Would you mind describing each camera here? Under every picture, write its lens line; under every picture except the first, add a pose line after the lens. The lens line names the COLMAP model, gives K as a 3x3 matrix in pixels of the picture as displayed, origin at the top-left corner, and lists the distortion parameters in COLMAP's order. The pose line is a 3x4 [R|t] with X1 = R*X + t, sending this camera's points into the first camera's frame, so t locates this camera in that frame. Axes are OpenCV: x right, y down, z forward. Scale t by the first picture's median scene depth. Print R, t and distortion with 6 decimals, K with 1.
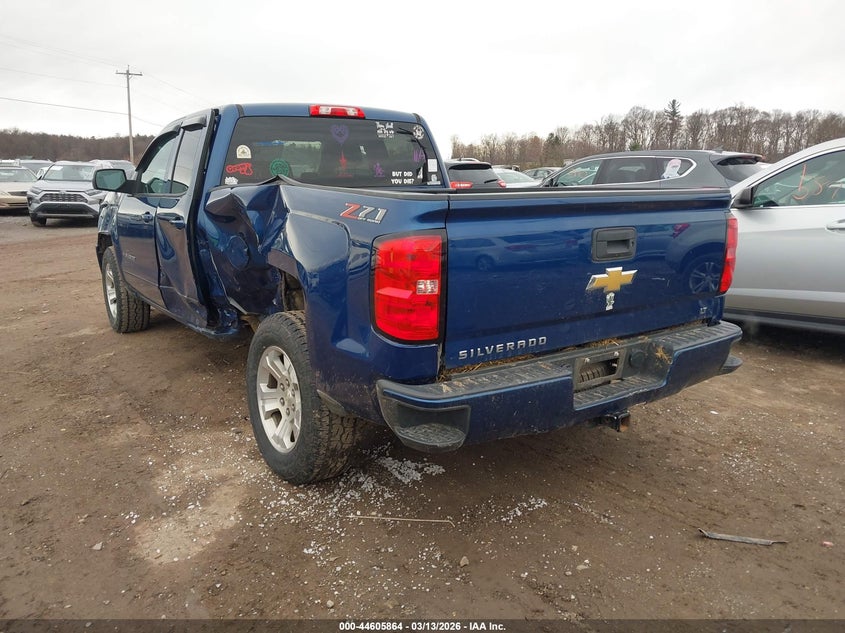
lens RADIAL K [[690.6, 0, 424.5], [0, 690.6, 317.2], [0, 0, 1]] dist [-0.004782, -0.006946]
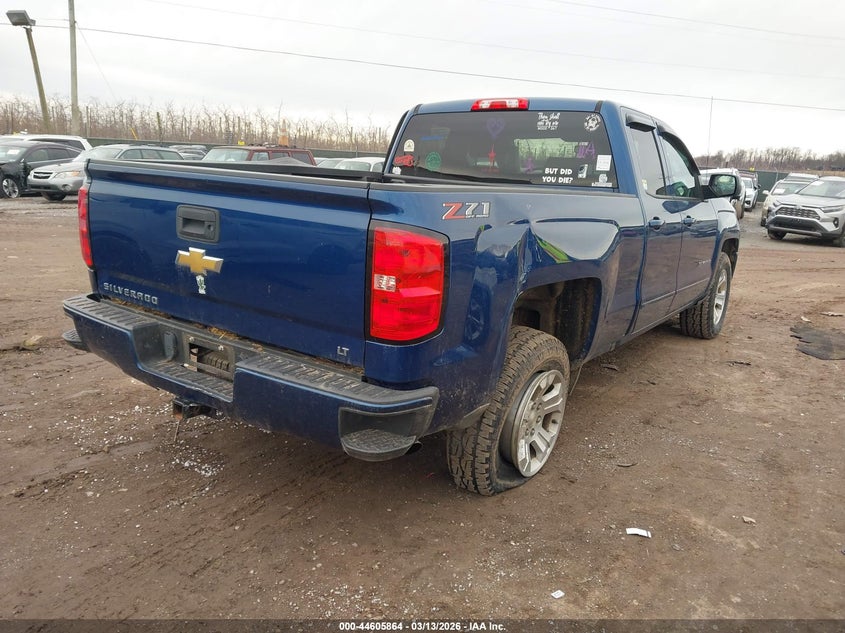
lens RADIAL K [[690.6, 0, 424.5], [0, 690.6, 317.2], [0, 0, 1]] dist [-0.004782, -0.006946]
pose [[0.294117, 0.210389, -0.932326, 0.769618], [-0.241230, 0.960231, 0.140586, -0.114945], [0.924826, 0.183556, 0.333172, 0.599722]]
